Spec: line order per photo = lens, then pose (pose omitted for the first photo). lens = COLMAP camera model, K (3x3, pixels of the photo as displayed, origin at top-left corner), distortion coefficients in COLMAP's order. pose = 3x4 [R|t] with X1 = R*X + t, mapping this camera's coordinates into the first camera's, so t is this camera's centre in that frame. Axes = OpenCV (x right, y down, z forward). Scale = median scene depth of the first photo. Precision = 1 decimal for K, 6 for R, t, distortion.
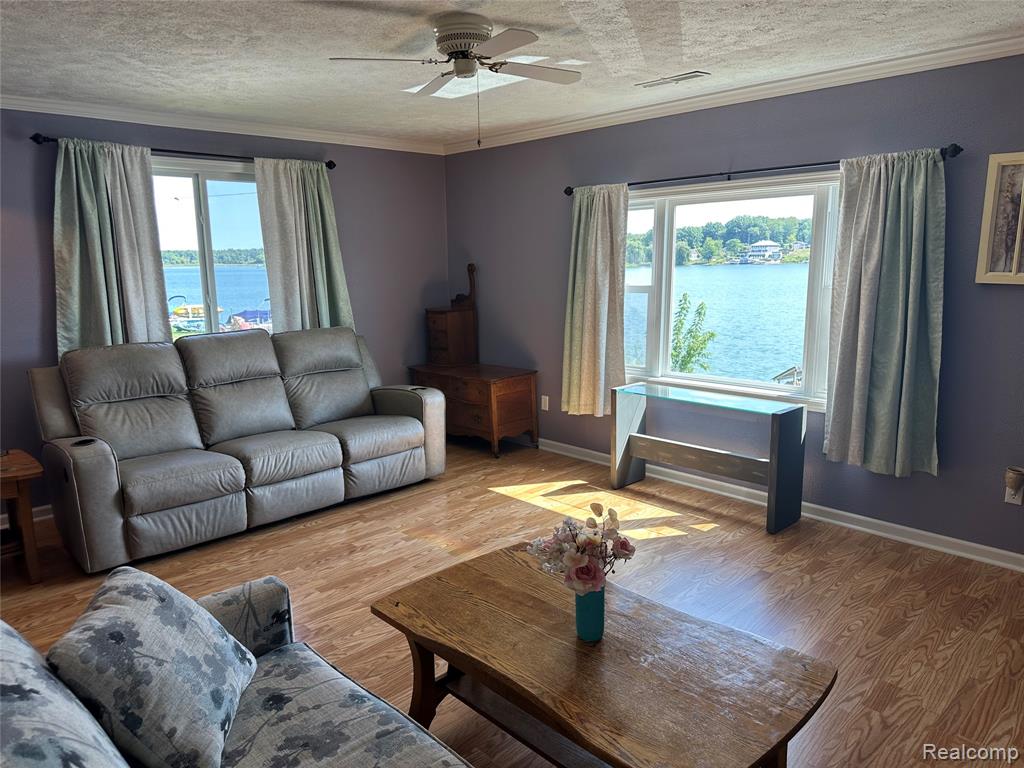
lens RADIAL K [[710.4, 0, 515.8], [0, 710.4, 389.6], [0, 0, 1]] dist [0.150723, -0.222991]
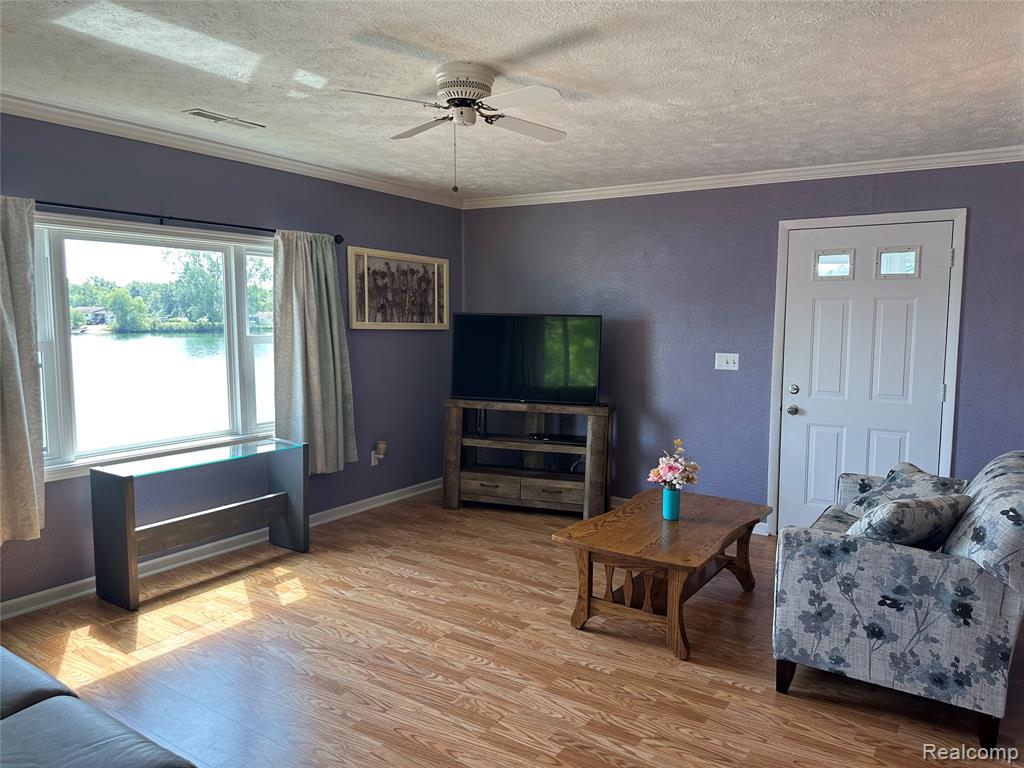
lens RADIAL K [[710.4, 0, 515.8], [0, 710.4, 389.6], [0, 0, 1]] dist [0.150723, -0.222991]
pose [[-0.208074, -0.089372, 0.974022, -0.812253], [0.173807, 0.976590, 0.126737, -0.137288], [-0.962547, 0.195662, -0.187669, 0.874969]]
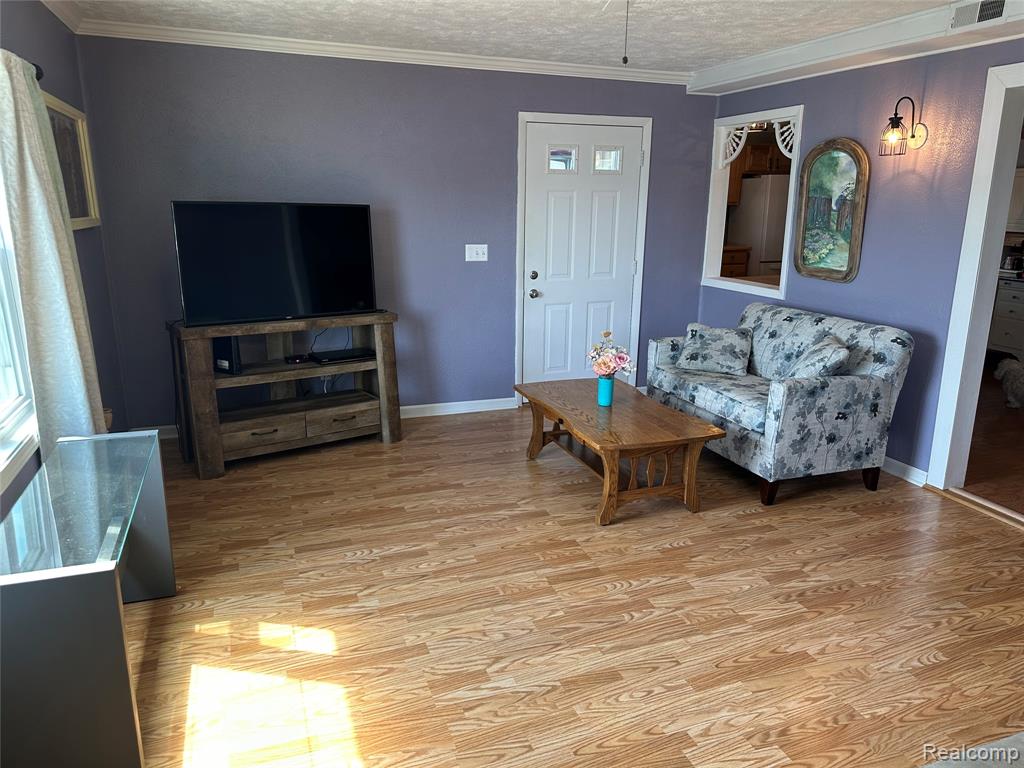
lens RADIAL K [[710.4, 0, 515.8], [0, 710.4, 389.6], [0, 0, 1]] dist [0.150723, -0.222991]
pose [[-0.911484, -0.105416, 0.397599, -0.229981], [0.074531, 0.908278, 0.411675, -0.265726], [-0.404527, 0.404869, -0.820024, 1.417168]]
